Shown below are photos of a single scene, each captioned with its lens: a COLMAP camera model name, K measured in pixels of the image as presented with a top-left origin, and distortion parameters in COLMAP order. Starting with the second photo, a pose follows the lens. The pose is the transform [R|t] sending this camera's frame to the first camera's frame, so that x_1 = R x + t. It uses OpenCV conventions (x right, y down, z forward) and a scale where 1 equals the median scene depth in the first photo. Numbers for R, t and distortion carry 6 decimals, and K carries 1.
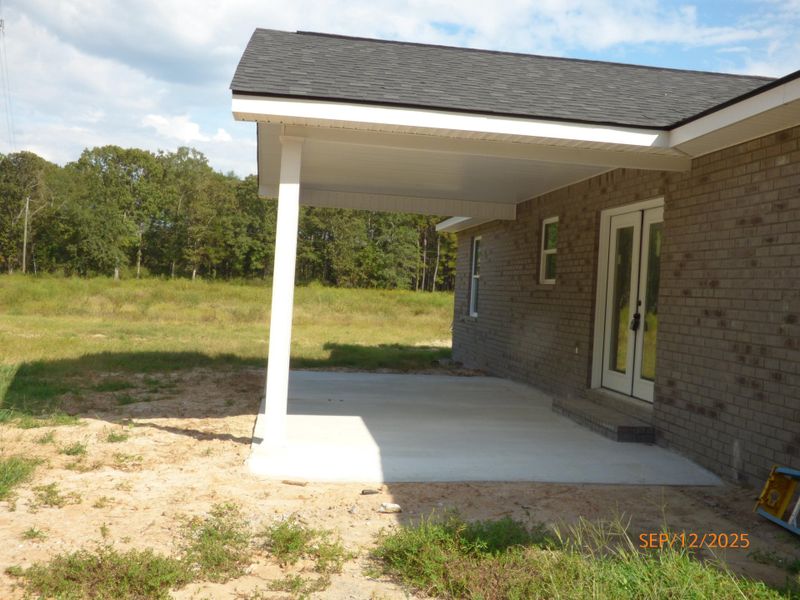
lens RADIAL K [[922.5, 0, 400.9], [0, 922.5, 297.7], [0, 0, 1]] dist [0.011344, 0.004017]
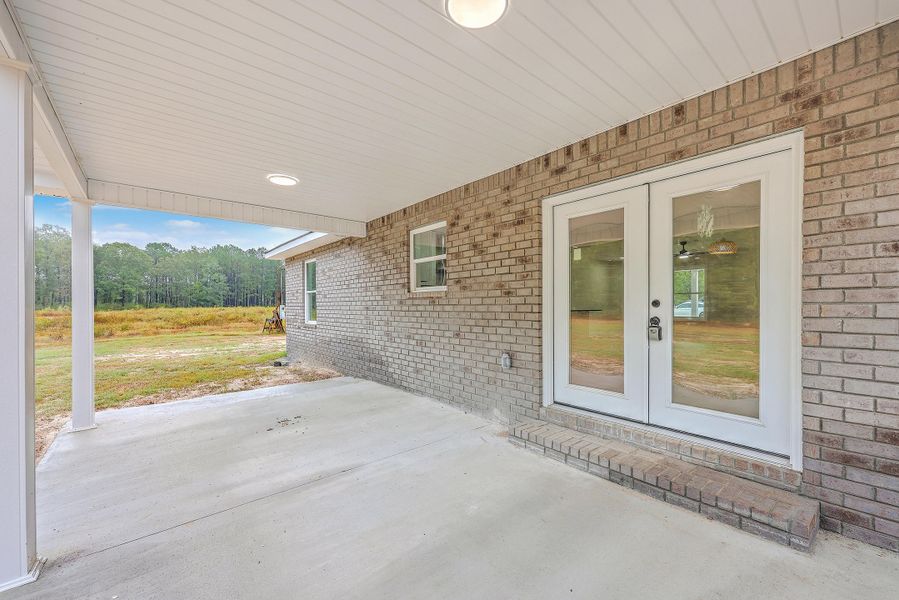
lens RADIAL K [[367.4, 0, 456.6], [0, 367.4, 299.9], [0, 0, 1]] dist [0.001604, 0.000277]
pose [[0.834078, -0.056915, 0.548702, -0.035381], [0.059550, 0.998141, 0.013013, -0.008367], [-0.548422, 0.021821, 0.835917, 0.624051]]
